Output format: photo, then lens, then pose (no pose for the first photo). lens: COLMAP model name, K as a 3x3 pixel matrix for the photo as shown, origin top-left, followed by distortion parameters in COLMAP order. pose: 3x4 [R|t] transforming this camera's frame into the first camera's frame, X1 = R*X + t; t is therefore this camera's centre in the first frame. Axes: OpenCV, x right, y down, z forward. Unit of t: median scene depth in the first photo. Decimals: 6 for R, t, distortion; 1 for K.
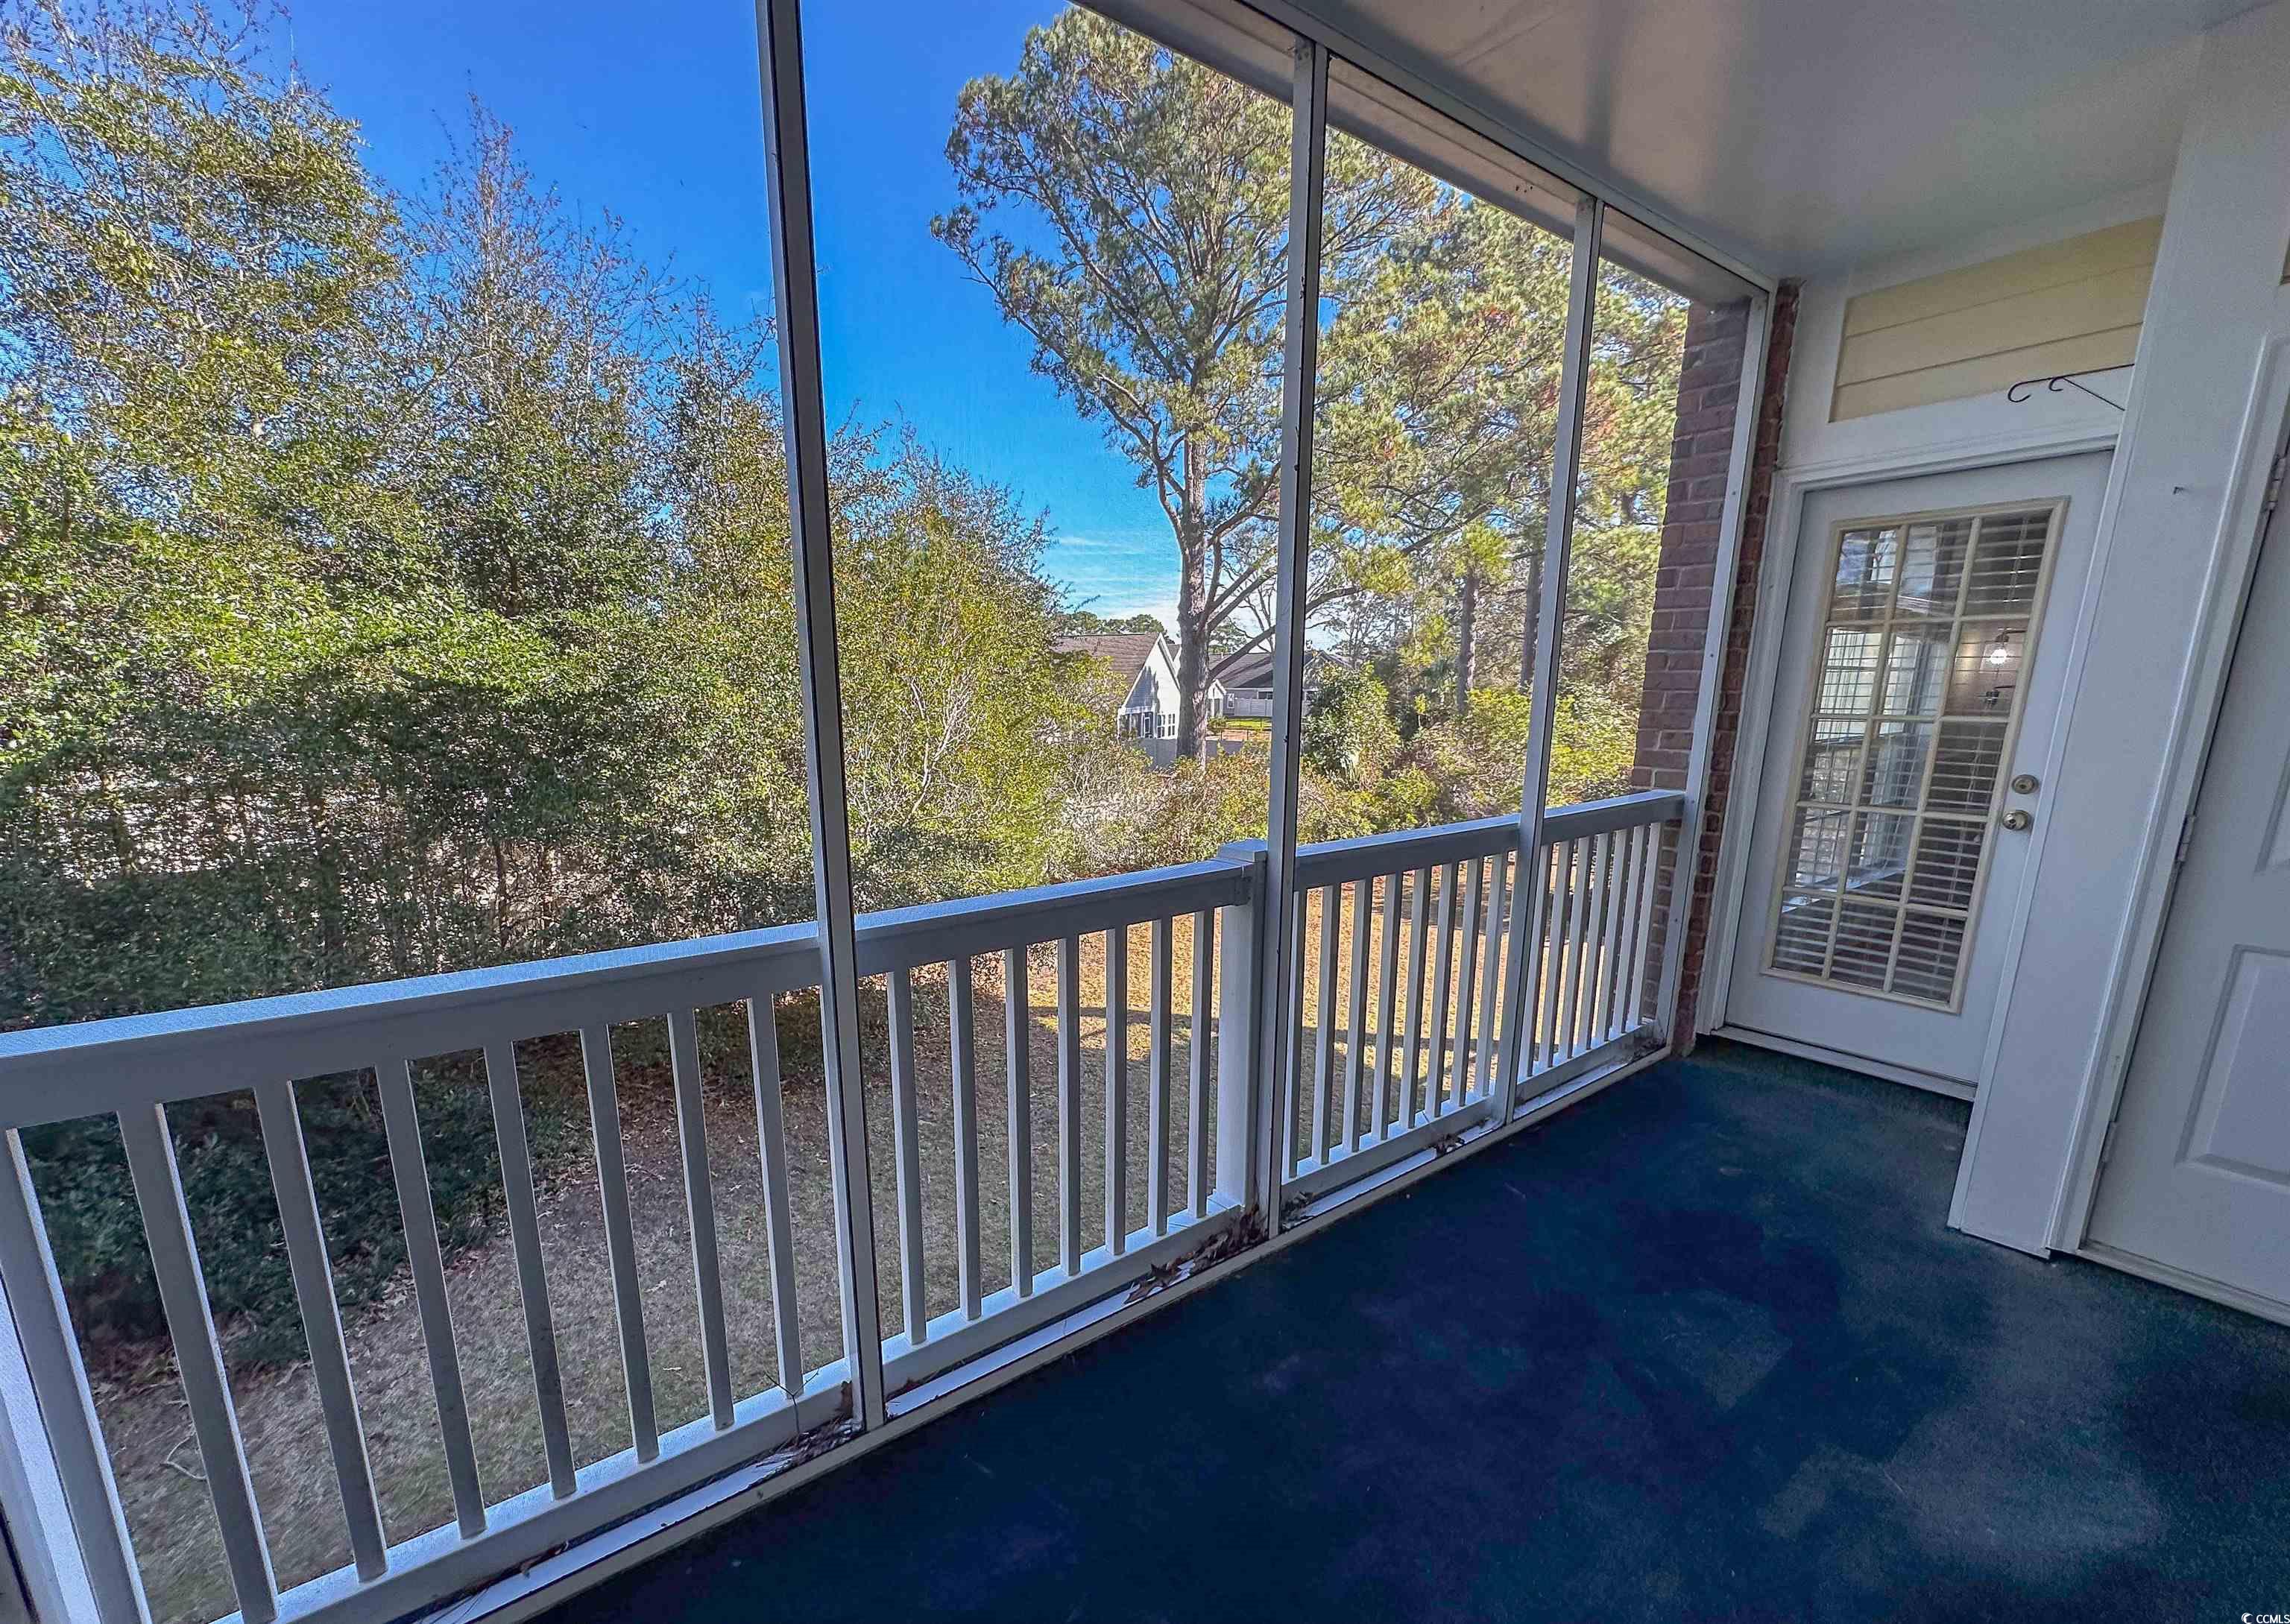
lens RADIAL K [[957.5, 0, 1079.9], [0, 957.5, 895.6], [0, 0, 1]] dist [-0.001248, 0.000478]
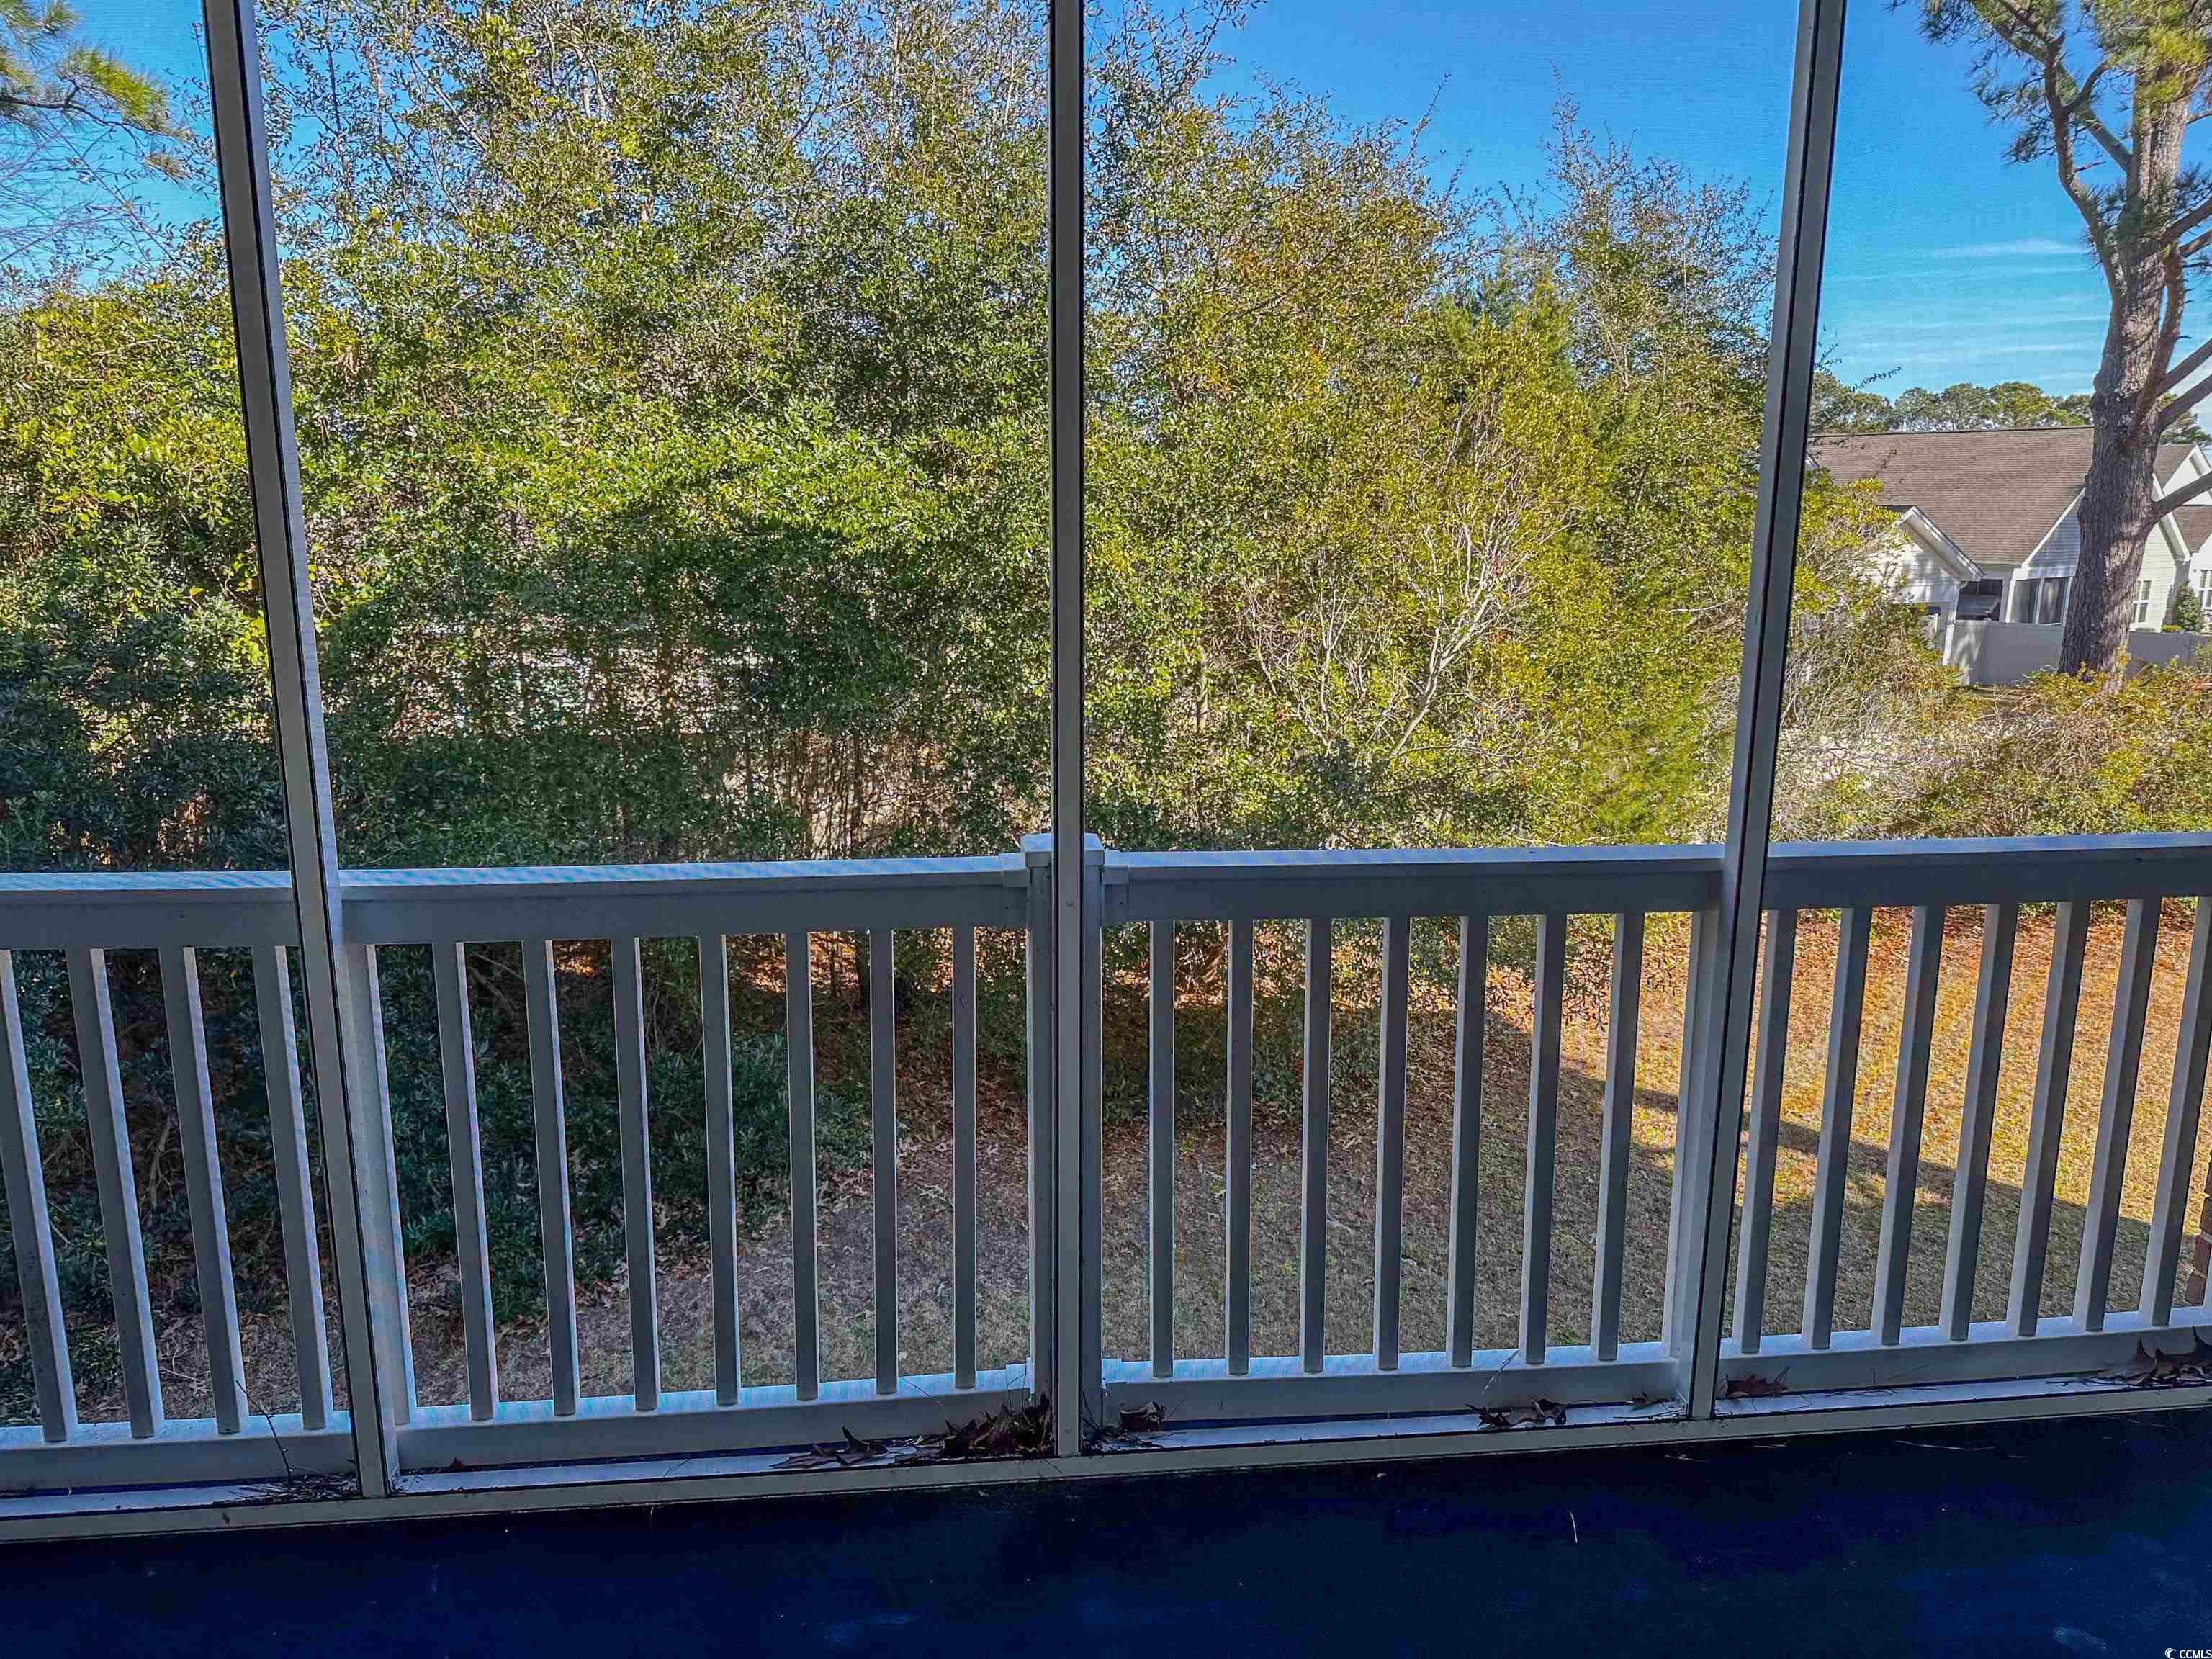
lens RADIAL K [[1548.2, 0, 1111.3], [0, 1548.2, 831.3], [0, 0, 1]] dist [0.053790, -0.066040]
pose [[0.867711, 0.110574, -0.484614, 0.459152], [-0.117661, 0.992927, 0.015882, -0.051268], [0.482943, 0.043239, 0.874584, 0.056491]]
